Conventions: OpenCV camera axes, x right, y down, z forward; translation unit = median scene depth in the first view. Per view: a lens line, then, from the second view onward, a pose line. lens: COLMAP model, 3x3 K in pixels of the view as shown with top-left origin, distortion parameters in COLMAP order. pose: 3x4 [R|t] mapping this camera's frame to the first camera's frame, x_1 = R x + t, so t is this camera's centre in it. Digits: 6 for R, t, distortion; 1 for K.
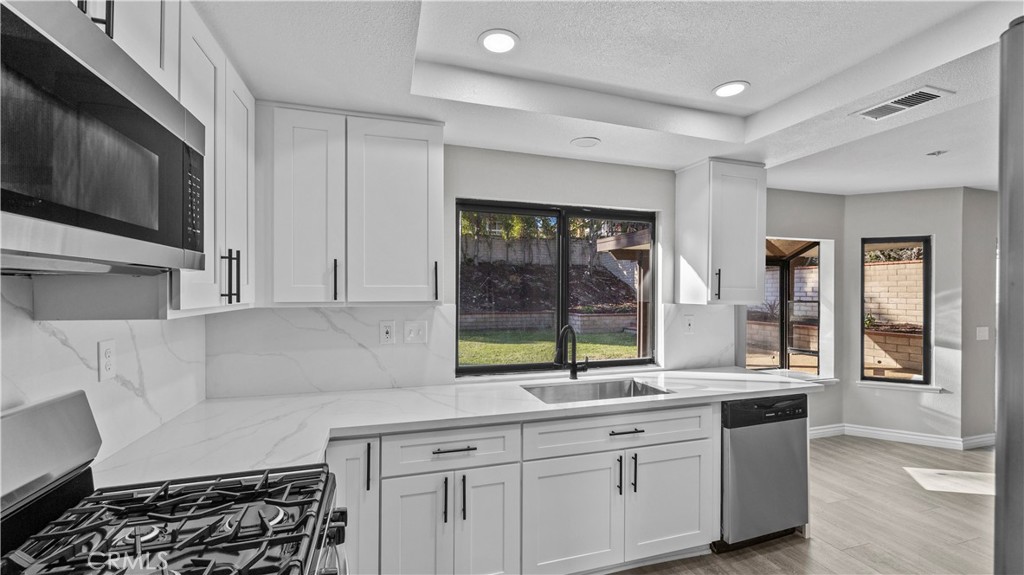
lens RADIAL K [[413.6, 0, 507.1], [0, 413.6, 290.6], [0, 0, 1]] dist [0.001094, 0.000336]
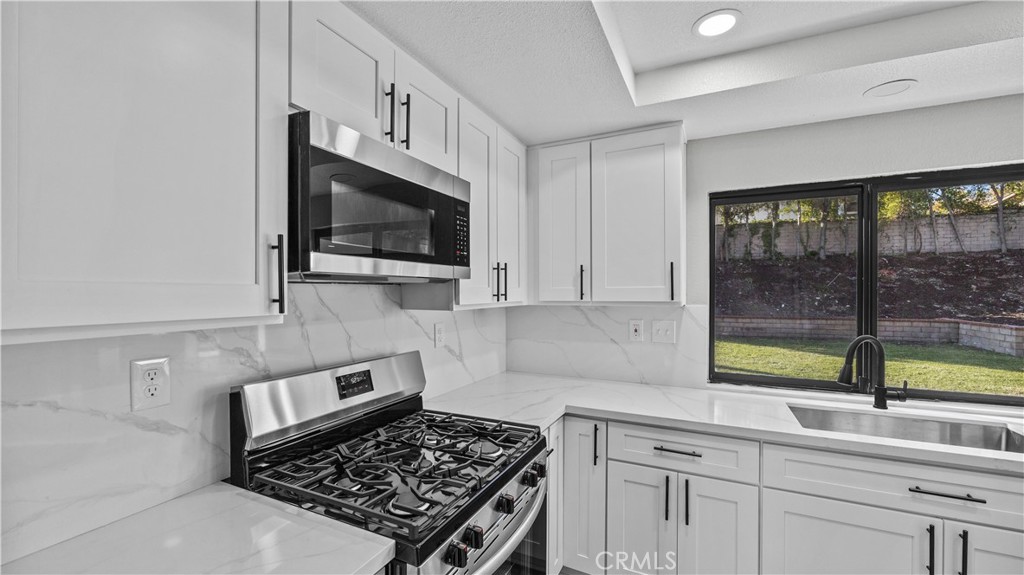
lens RADIAL K [[408.2, 0, 512.2], [0, 408.2, 291.3], [0, 0, 1]] dist [-0.000492, -0.000208]
pose [[0.736539, -0.005139, -0.676376, 0.225770], [0.005554, 0.999983, -0.001549, -0.000103], [0.676372, -0.002616, 0.736555, 0.008577]]
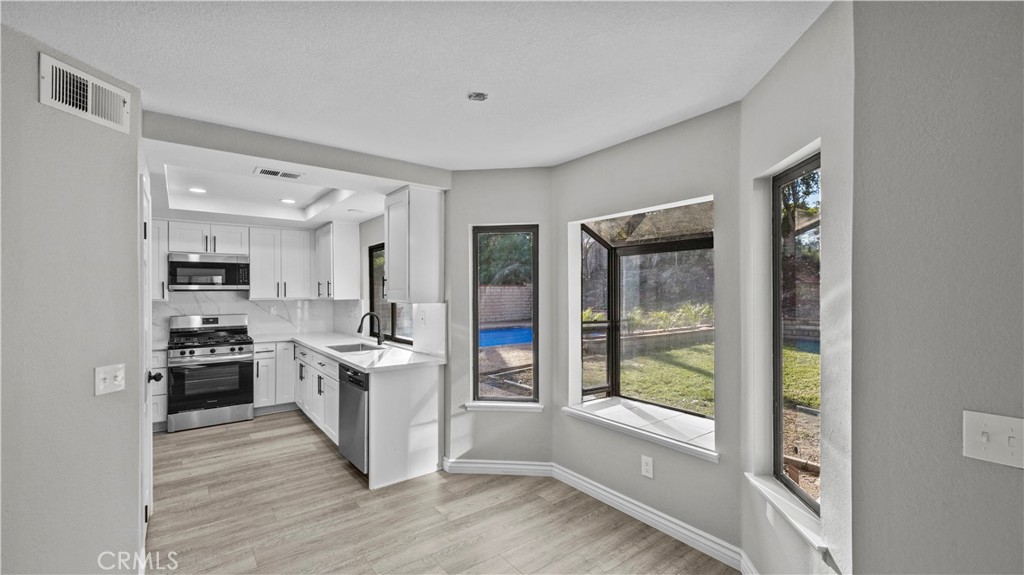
lens RADIAL K [[408.2, 0, 512.2], [0, 408.2, 291.3], [0, 0, 1]] dist [-0.000492, -0.000208]
pose [[0.354382, -0.008086, -0.935066, 2.594489], [0.009702, 0.999941, -0.004970, 0.013046], [0.935050, -0.007311, 0.354439, 1.235256]]
